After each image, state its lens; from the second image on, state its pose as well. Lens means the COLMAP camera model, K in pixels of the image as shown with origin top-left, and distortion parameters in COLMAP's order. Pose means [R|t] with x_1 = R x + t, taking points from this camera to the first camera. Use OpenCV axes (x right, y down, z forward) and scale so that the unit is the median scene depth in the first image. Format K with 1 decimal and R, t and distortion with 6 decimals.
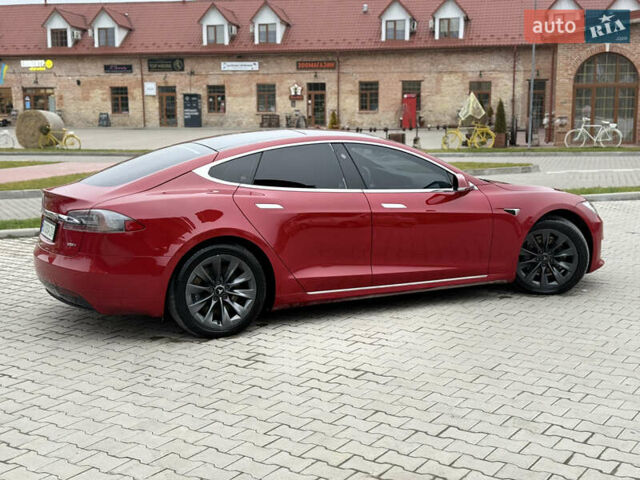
lens RADIAL K [[888.5, 0, 320.0], [0, 888.5, 240.0], [0, 0, 1]] dist [0.171578, -0.309776]
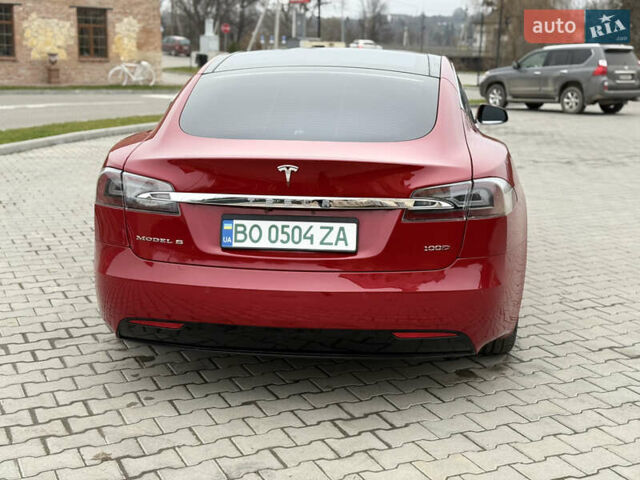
lens RADIAL K [[888.5, 0, 320.0], [0, 888.5, 240.0], [0, 0, 1]] dist [0.171578, -0.309776]
pose [[0.529649, -0.157661, 0.833435, -0.143155], [0.105359, 0.987193, 0.119792, -0.013571], [-0.841648, 0.024363, 0.539477, 0.141160]]
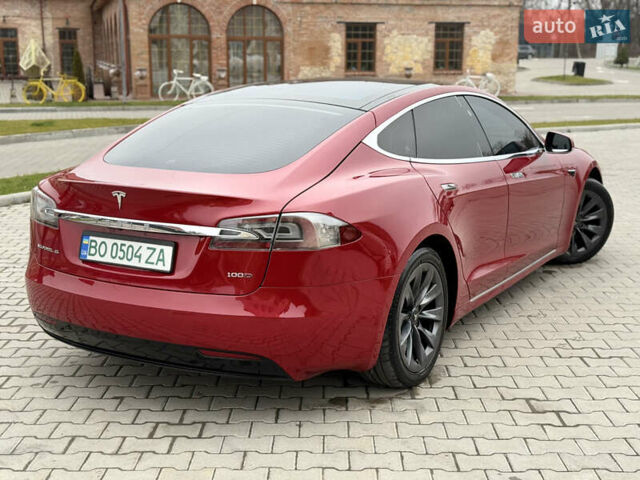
lens RADIAL K [[888.5, 0, 320.0], [0, 888.5, 240.0], [0, 0, 1]] dist [0.171578, -0.309776]
pose [[0.840286, -0.100038, 0.532834, -0.100514], [0.072914, 0.994752, 0.071776, -0.010417], [-0.537218, -0.021462, 0.843171, 0.087992]]
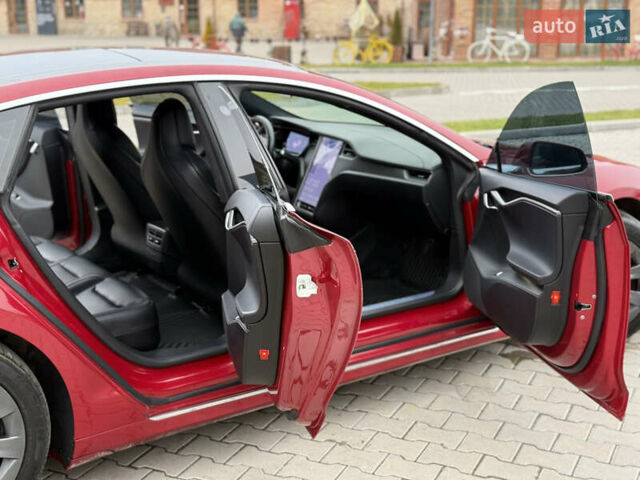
lens RADIAL K [[888.5, 0, 320.0], [0, 888.5, 240.0], [0, 0, 1]] dist [0.171578, -0.309776]
pose [[0.990681, -0.028176, 0.133255, -0.001322], [0.014939, 0.994945, 0.099308, -0.015490], [-0.135380, -0.096392, 0.986094, 0.101651]]
